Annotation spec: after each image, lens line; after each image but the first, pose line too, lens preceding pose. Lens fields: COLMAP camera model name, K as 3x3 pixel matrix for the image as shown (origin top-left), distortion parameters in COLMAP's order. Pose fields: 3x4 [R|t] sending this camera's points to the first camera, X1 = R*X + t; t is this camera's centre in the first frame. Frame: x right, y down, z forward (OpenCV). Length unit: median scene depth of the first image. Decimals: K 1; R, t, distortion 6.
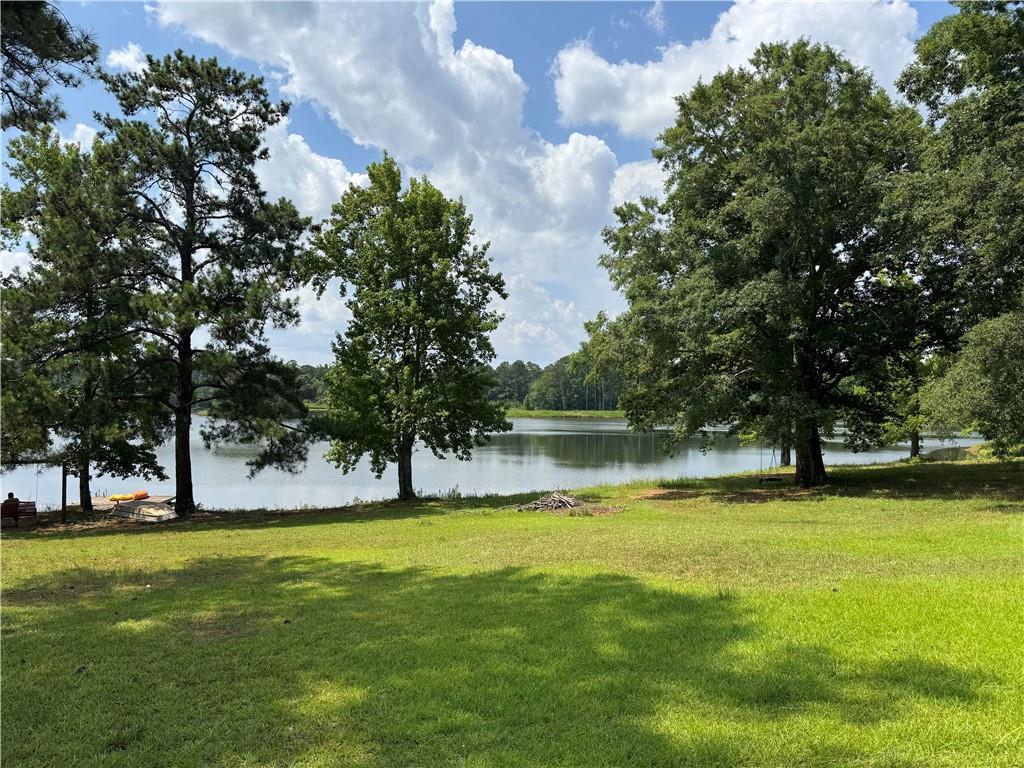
lens RADIAL K [[703.6, 0, 512.0], [0, 703.6, 384.0], [0, 0, 1]] dist [0.154481, 0.000255]
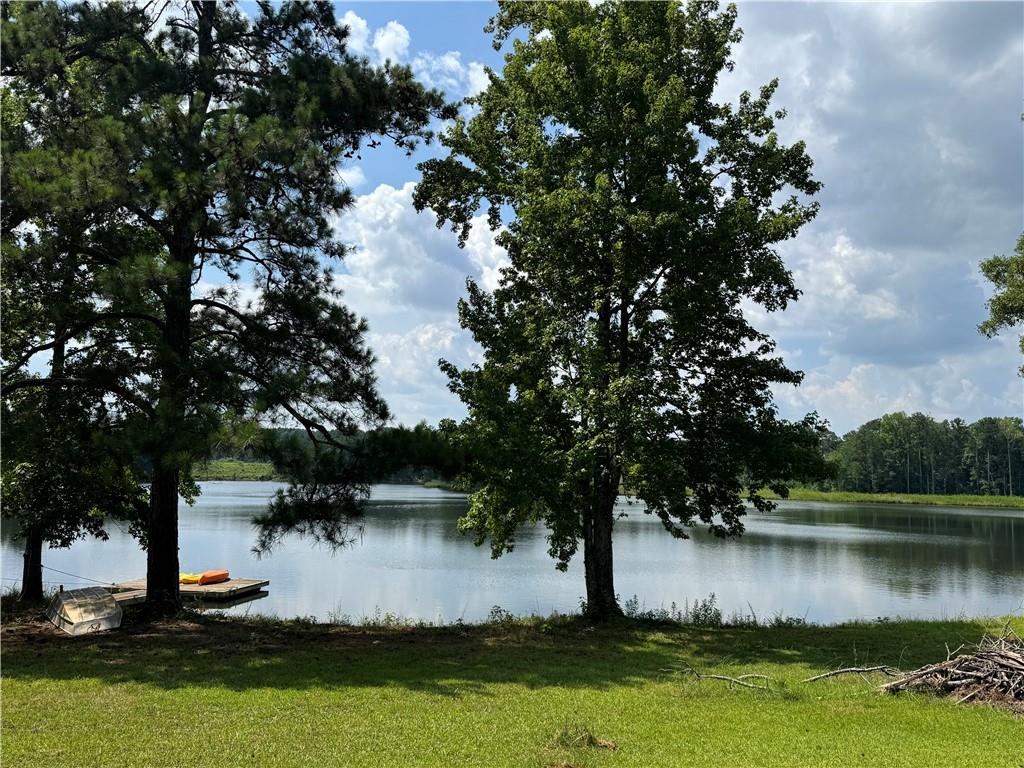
lens RADIAL K [[832.2, 0, 512.0], [0, 832.2, 384.0], [0, 0, 1]] dist [0.070786, -0.005069]
pose [[0.947504, -0.020512, -0.319086, -0.022039], [-0.008017, 0.996102, -0.087839, 0.052159], [0.319644, 0.085786, 0.943646, 0.405839]]
